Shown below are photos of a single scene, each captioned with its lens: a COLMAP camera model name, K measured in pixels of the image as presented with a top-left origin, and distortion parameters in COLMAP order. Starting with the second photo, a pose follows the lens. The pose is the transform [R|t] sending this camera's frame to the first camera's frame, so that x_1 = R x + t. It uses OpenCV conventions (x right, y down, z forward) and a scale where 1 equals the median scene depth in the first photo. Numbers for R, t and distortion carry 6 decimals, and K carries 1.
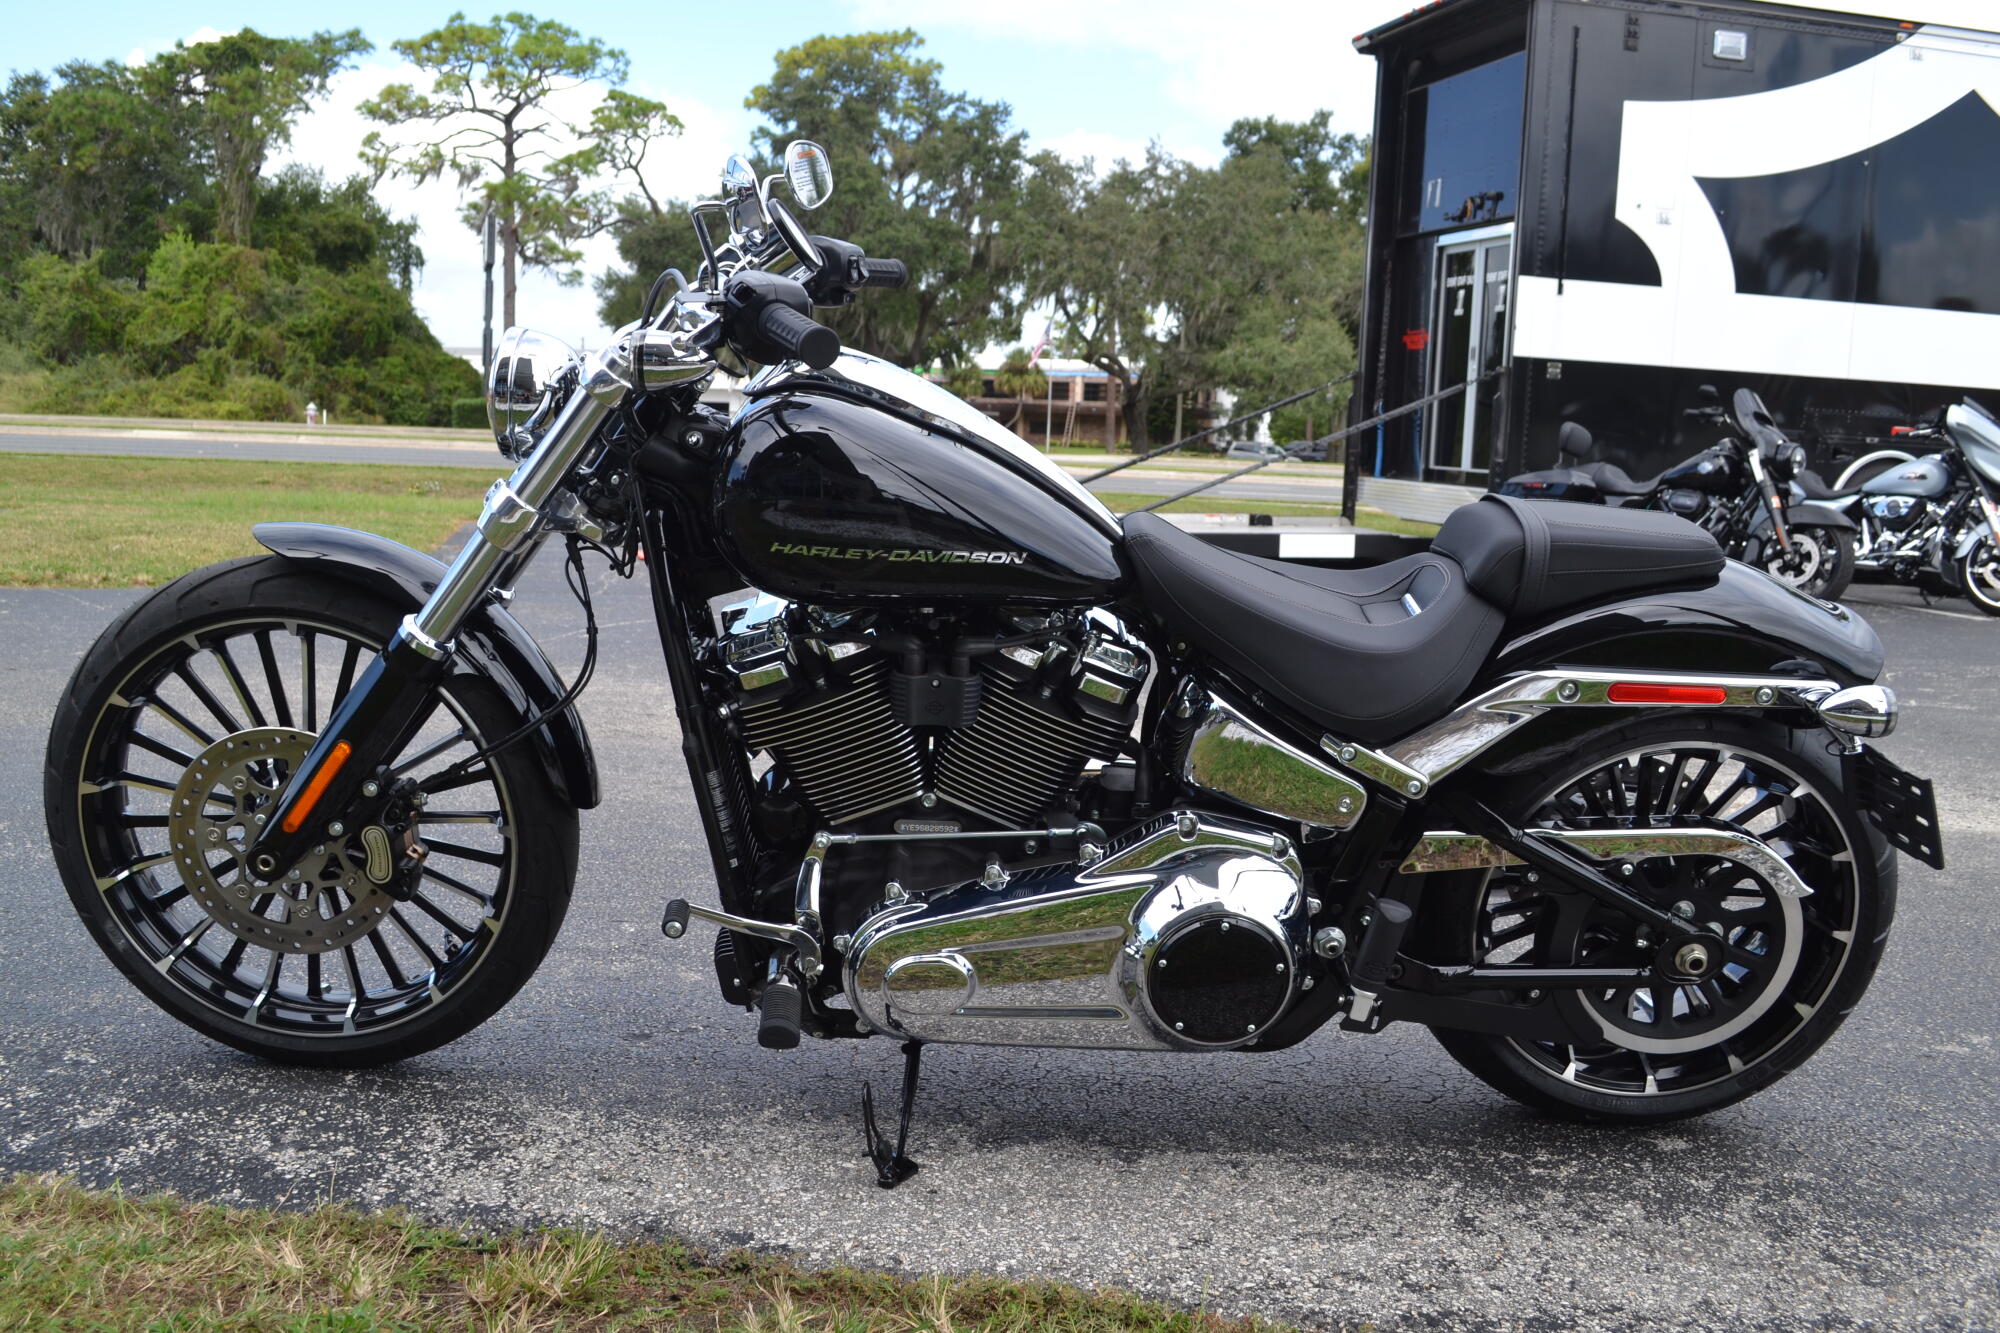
lens RADIAL K [[1886.7, 0, 1000.0], [0, 1886.7, 666.5], [0, 0, 1]] dist [-0.065146, 0.010557]
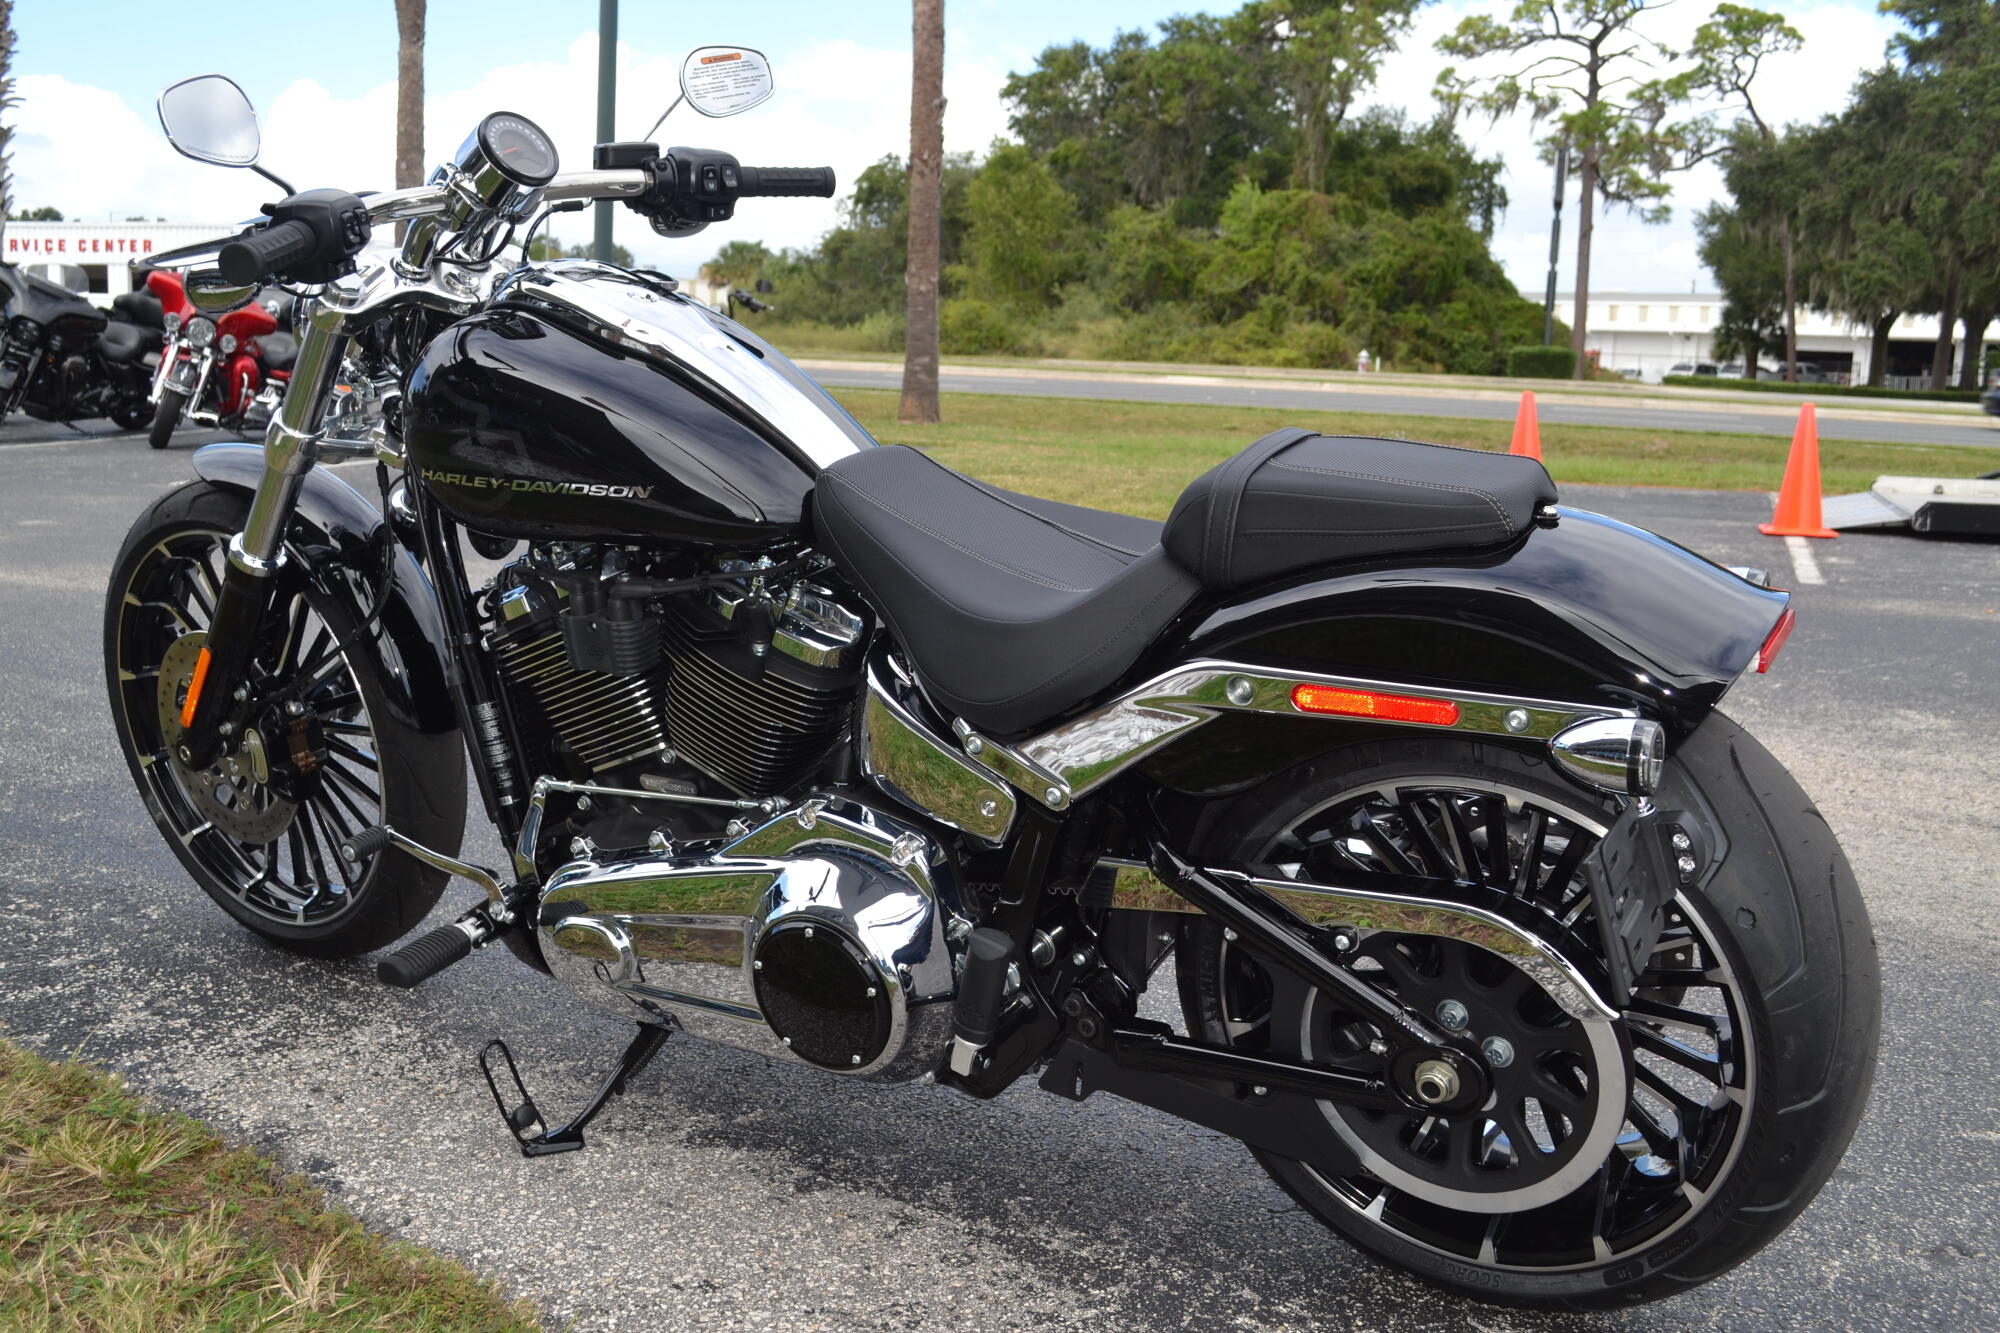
lens RADIAL K [[2000.2, 0, 1000.0], [0, 2000.2, 666.5], [0, 0, 1]] dist [-0.052539, -0.001020]
pose [[0.847904, 0.075991, -0.524675, 0.122074], [-0.067081, 0.997098, 0.036008, -0.003757], [0.525889, 0.004665, 0.850541, 0.051641]]
